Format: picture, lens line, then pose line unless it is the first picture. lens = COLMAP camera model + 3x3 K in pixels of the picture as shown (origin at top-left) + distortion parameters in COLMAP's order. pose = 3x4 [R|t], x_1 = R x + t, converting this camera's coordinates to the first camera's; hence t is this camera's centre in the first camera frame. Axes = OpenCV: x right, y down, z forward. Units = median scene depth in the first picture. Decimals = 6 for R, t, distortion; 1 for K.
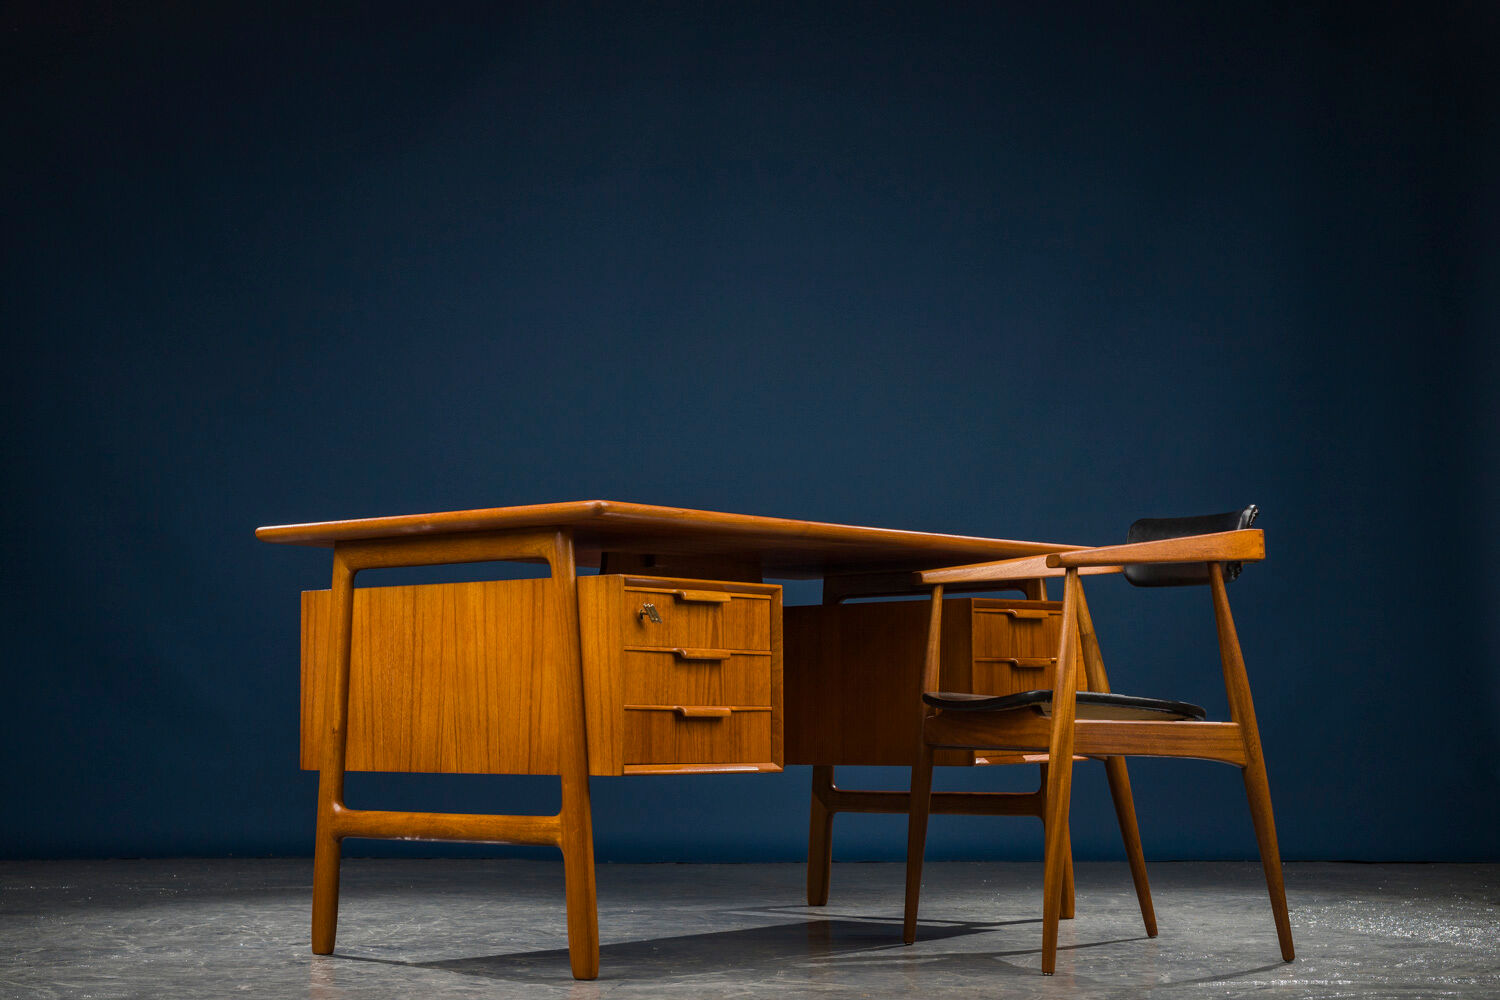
lens RADIAL K [[2452.5, 0, 776.3], [0, 2452.5, 529.3], [0, 0, 1]] dist [-0.026170, 0.000000]
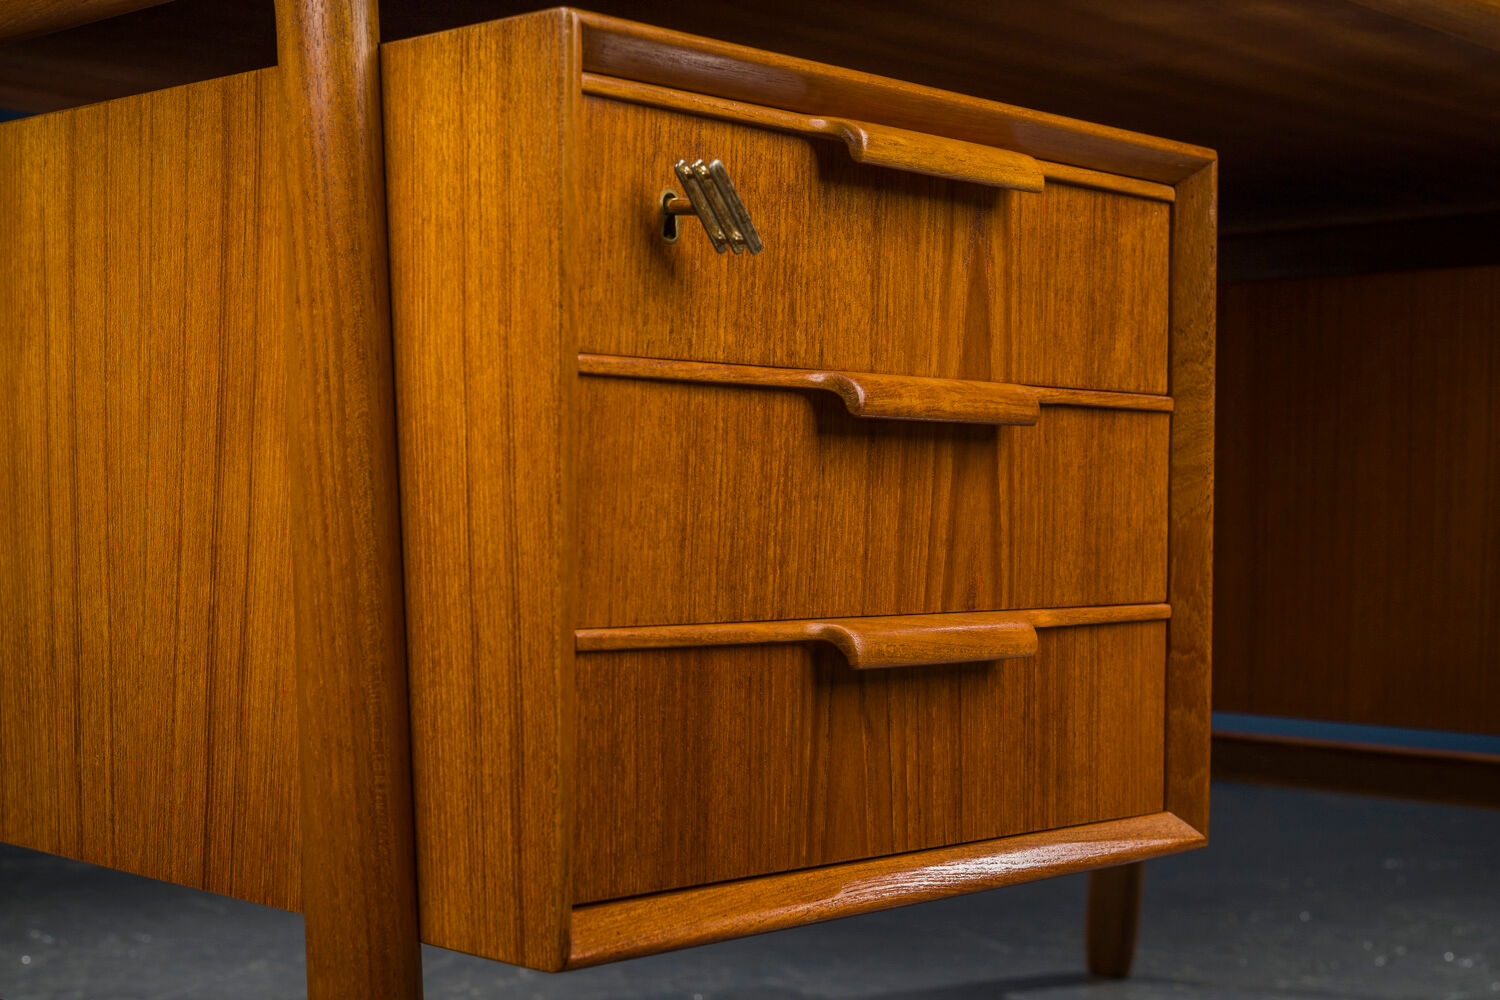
lens RADIAL K [[2248.2, 0, 681.7], [0, 2248.2, 505.9], [0, 0, 1]] dist [-0.021154, 0.000000]
pose [[0.995710, 0.016396, -0.091069, -0.033395], [-0.008882, 0.996568, 0.082304, 0.042215], [0.092106, -0.081142, 0.992438, 0.761571]]
